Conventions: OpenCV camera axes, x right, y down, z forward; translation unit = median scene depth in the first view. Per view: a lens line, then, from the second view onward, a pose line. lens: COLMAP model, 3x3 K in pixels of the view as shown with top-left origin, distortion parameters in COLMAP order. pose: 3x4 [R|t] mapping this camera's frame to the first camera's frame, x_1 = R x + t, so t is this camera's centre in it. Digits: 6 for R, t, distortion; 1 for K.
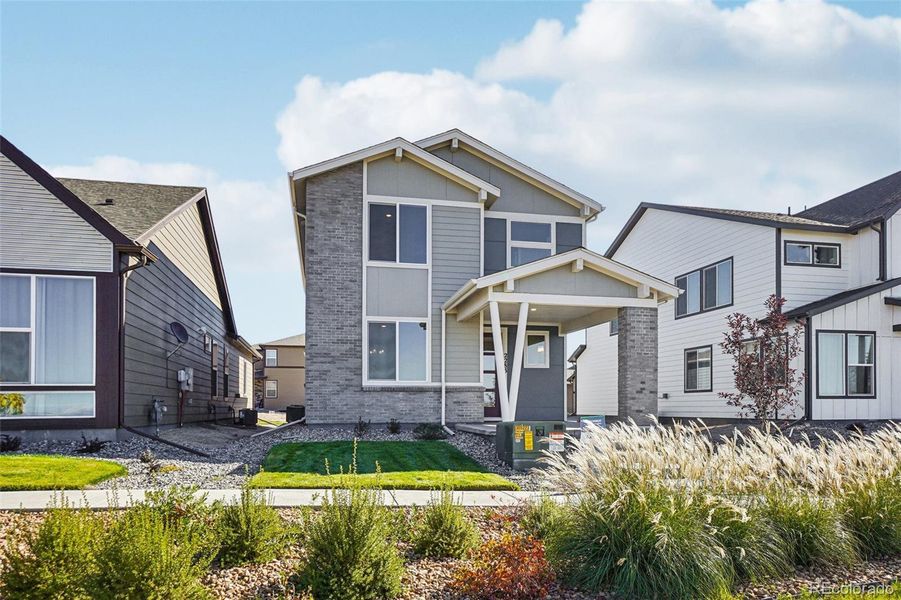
lens RADIAL K [[599.5, 0, 451.0], [0, 599.5, 407.3], [0, 0, 1]] dist [0.001898, 0.001953]
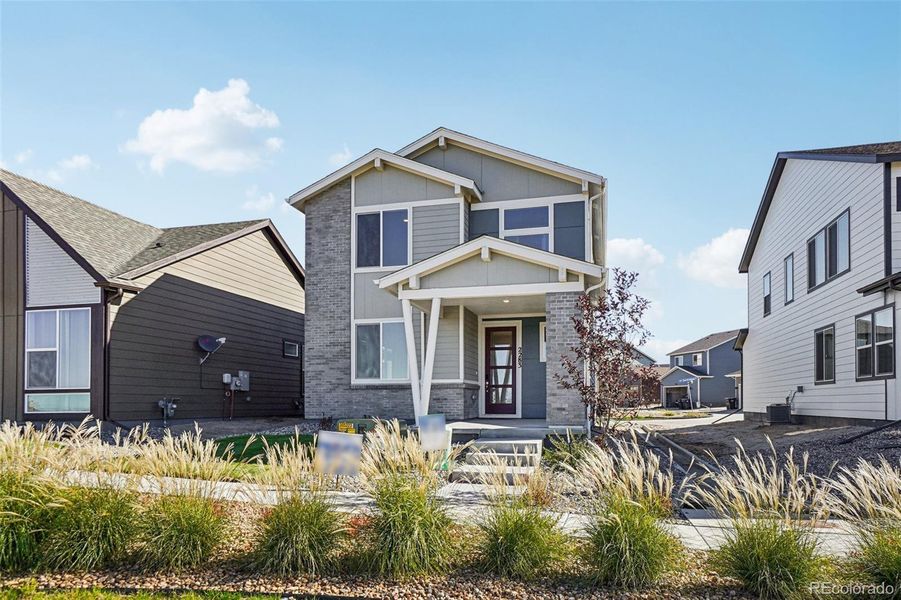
lens RADIAL K [[599.5, 0, 451.0], [0, 599.5, 407.3], [0, 0, 1]] dist [0.001898, 0.001953]
pose [[0.893130, 0.002915, -0.449789, 0.499286], [0.001380, 0.999957, 0.009219, -0.003879], [0.449796, -0.008855, 0.893087, 0.111304]]
